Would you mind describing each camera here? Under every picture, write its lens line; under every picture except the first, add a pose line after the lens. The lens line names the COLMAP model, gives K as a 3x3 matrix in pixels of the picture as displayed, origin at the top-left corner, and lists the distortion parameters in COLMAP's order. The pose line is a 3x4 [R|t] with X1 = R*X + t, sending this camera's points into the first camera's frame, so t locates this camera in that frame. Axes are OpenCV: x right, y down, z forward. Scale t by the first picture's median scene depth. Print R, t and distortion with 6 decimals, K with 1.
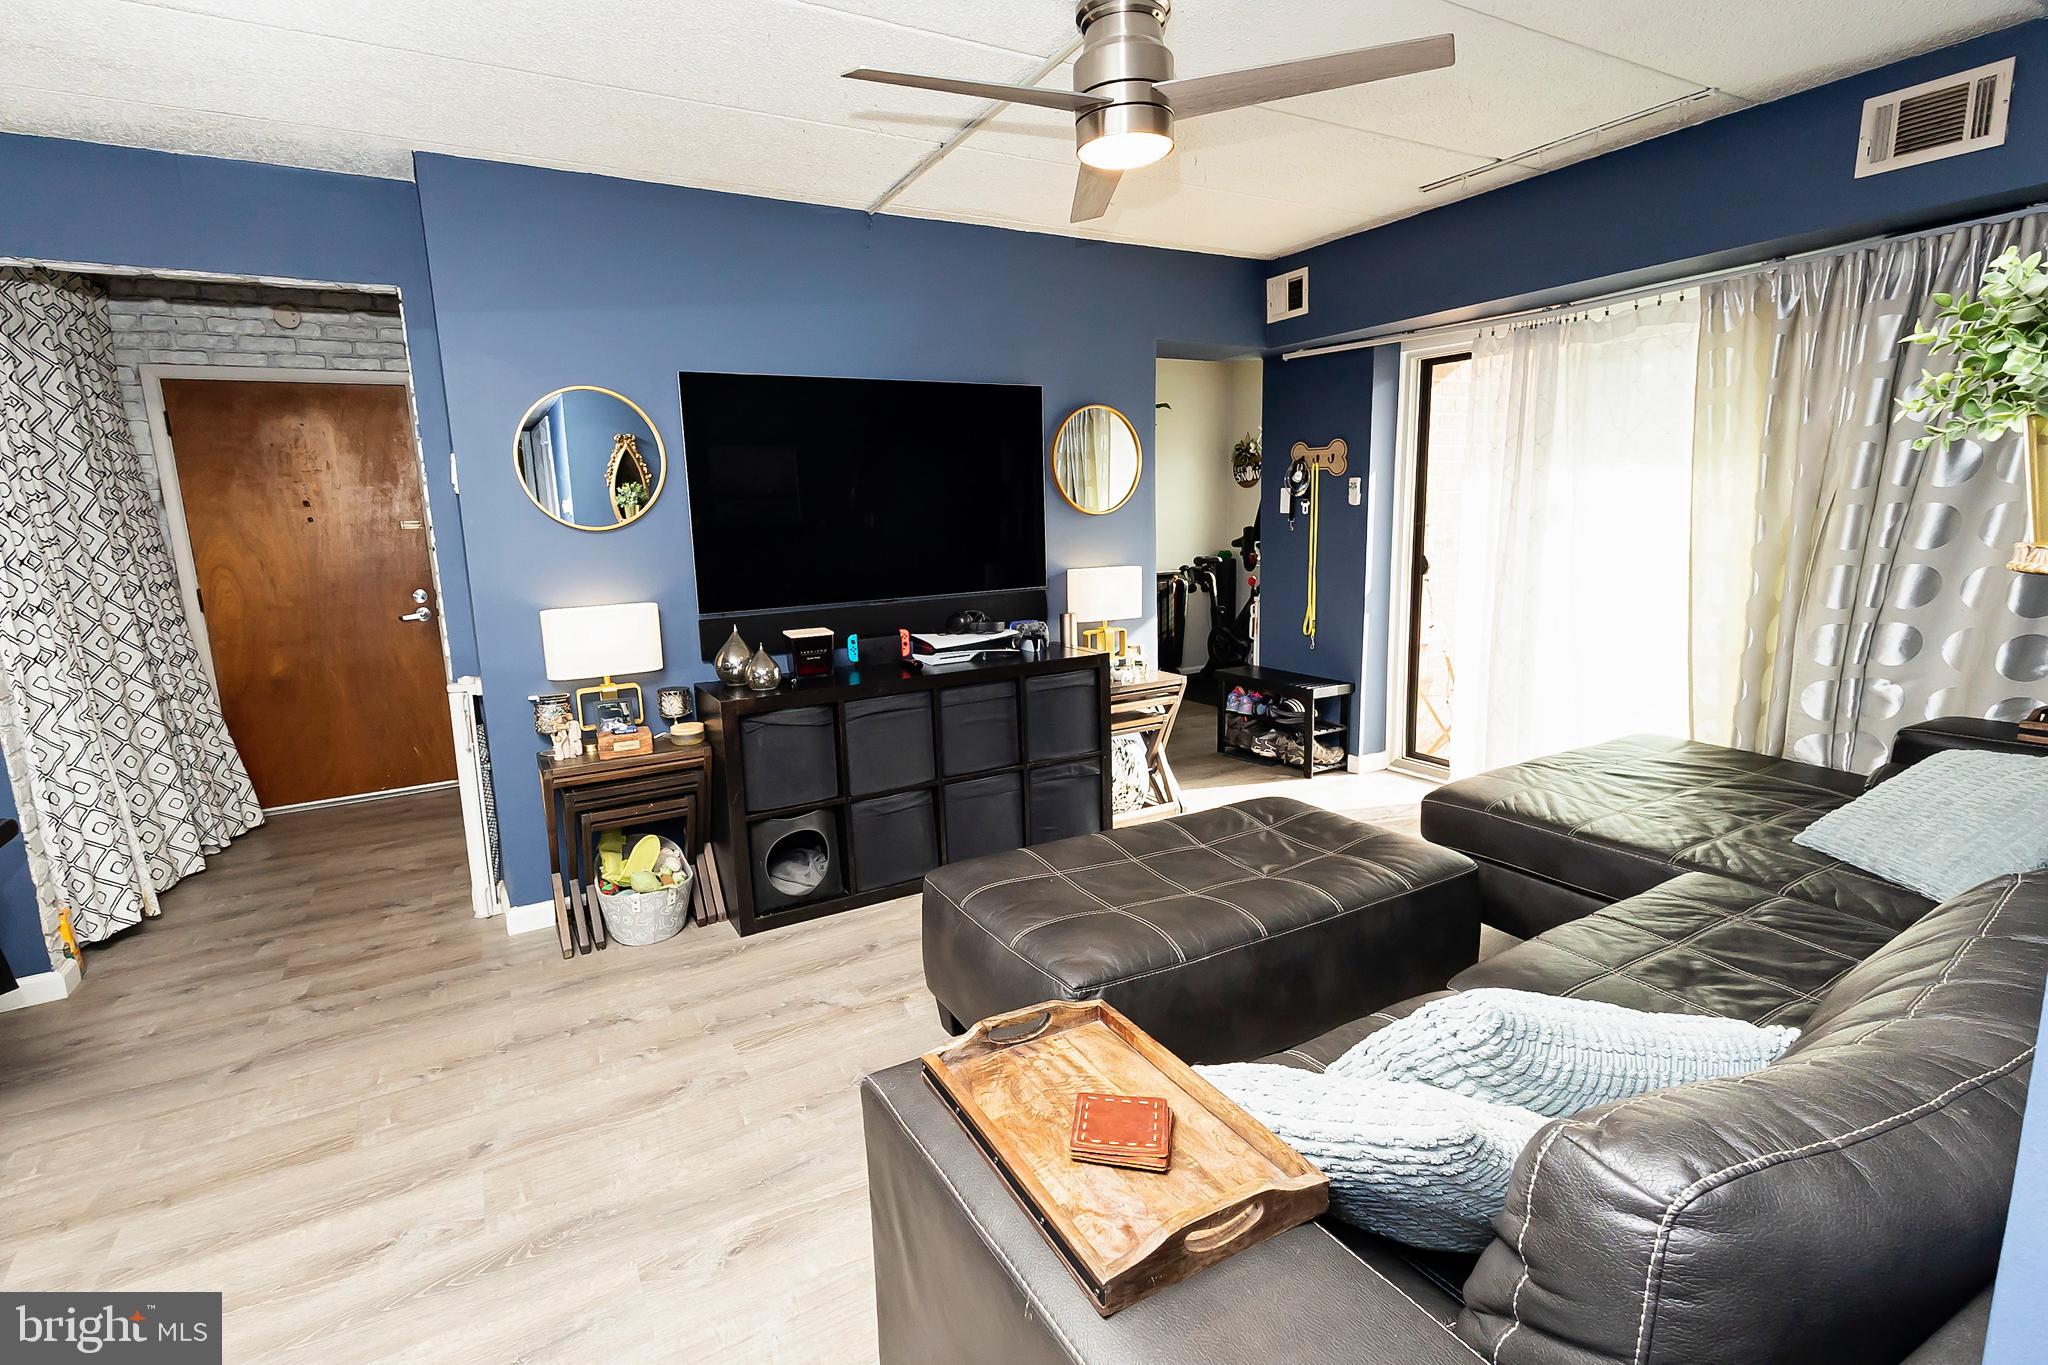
lens RADIAL K [[945.9, 0, 1024.0], [0, 945.9, 682.5], [0, 0, 1]] dist [0.017387, -0.006684]
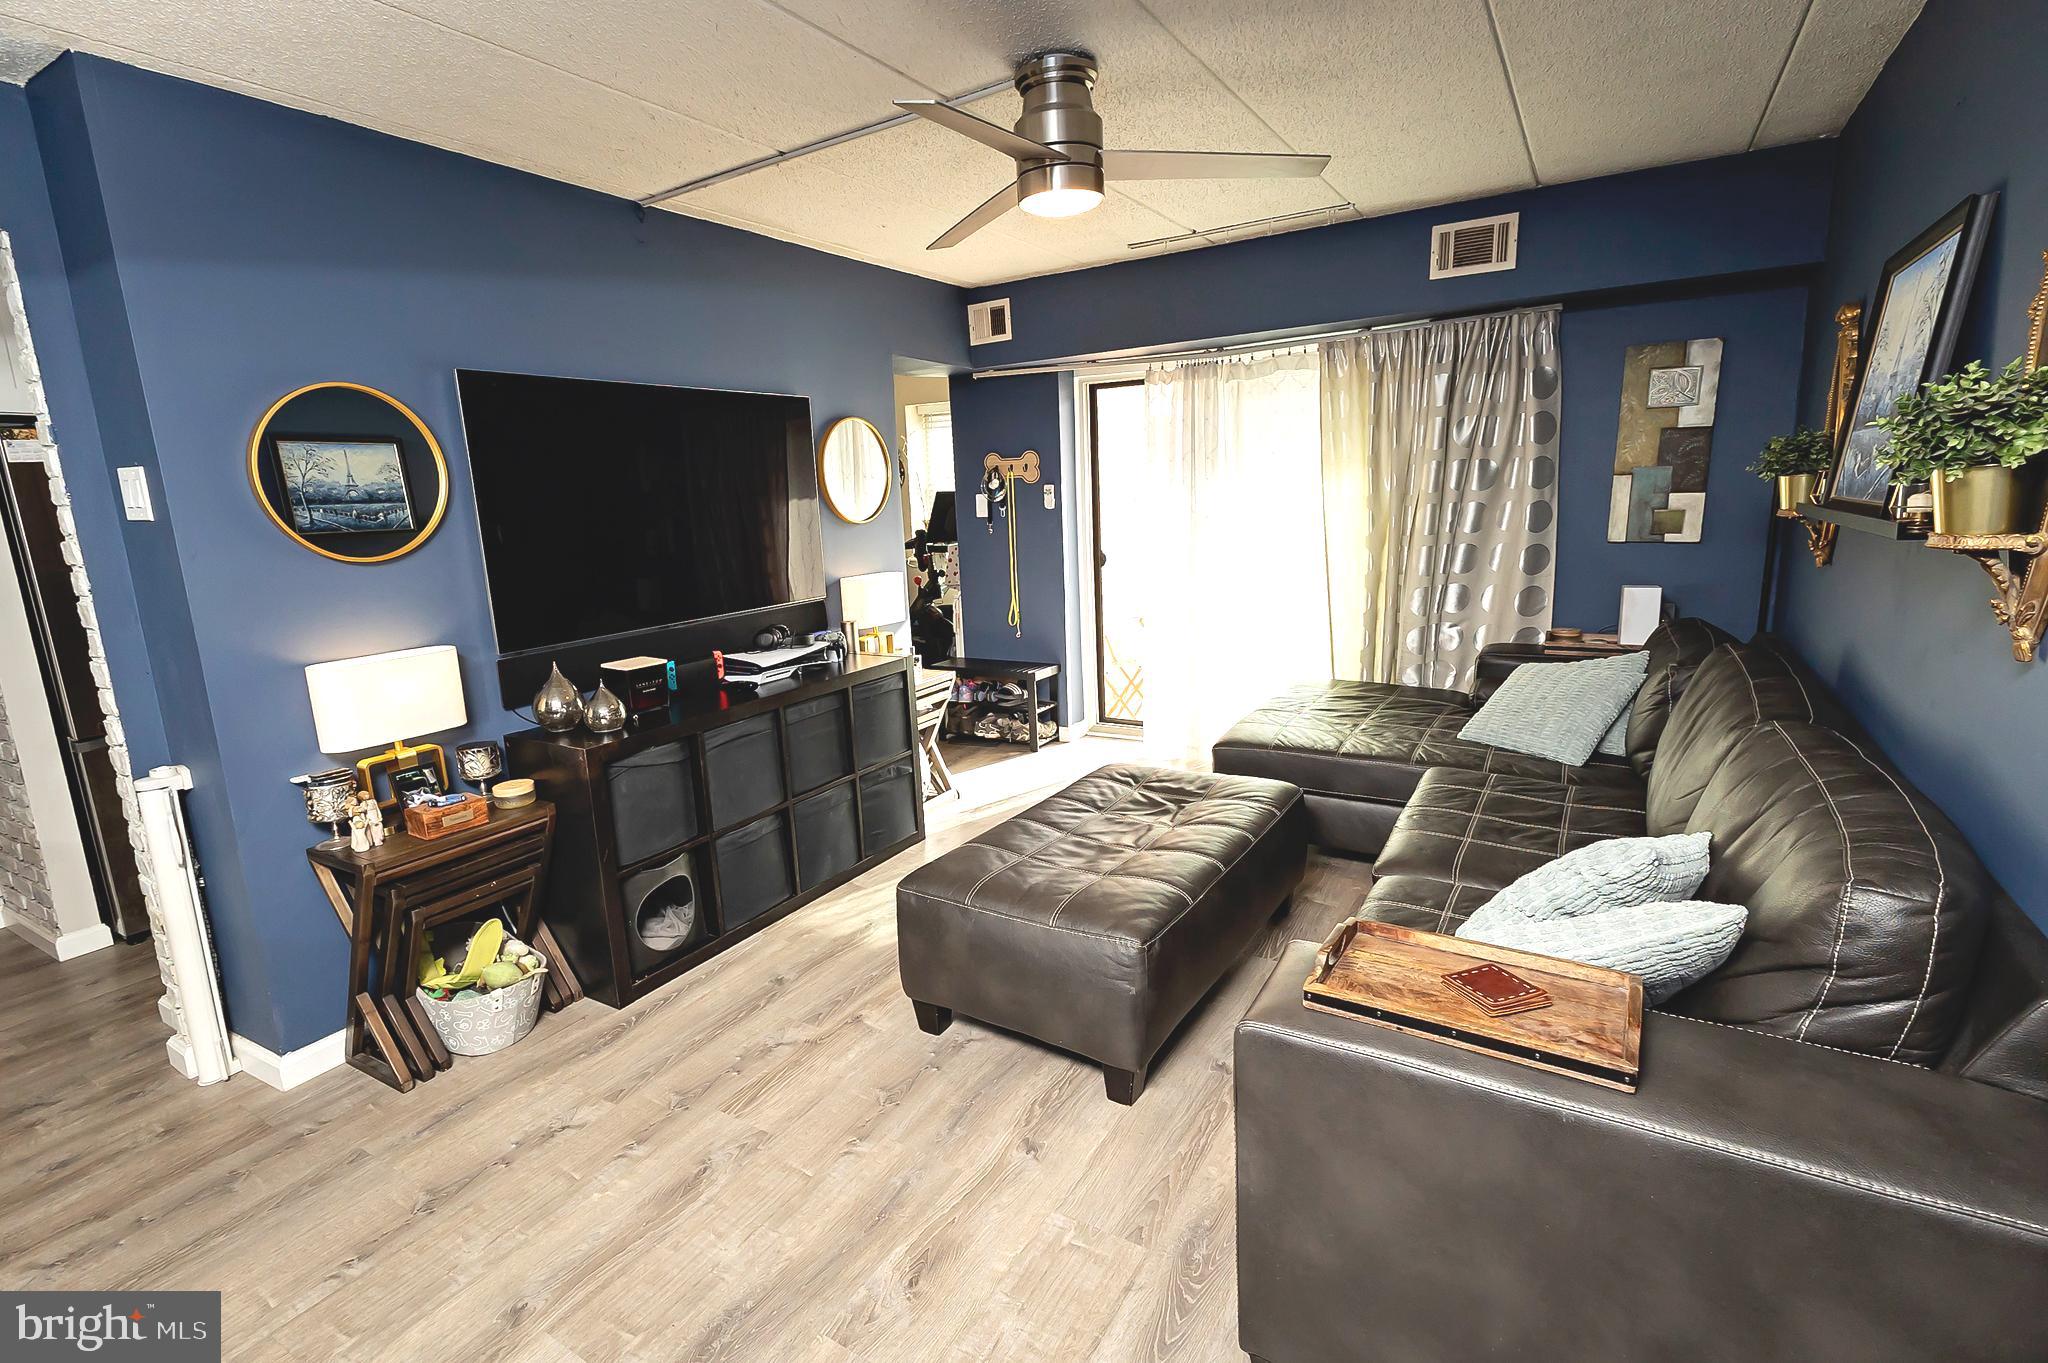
lens RADIAL K [[932.1, 0, 1018.3], [0, 932.1, 679.5], [0, 0, 1]] dist [0.015967, -0.000049]
pose [[0.880652, -0.105240, 0.461926, -0.321751], [0.105406, 0.994102, 0.025531, -0.021581], [-0.461889, 0.026206, 0.886551, 0.036185]]
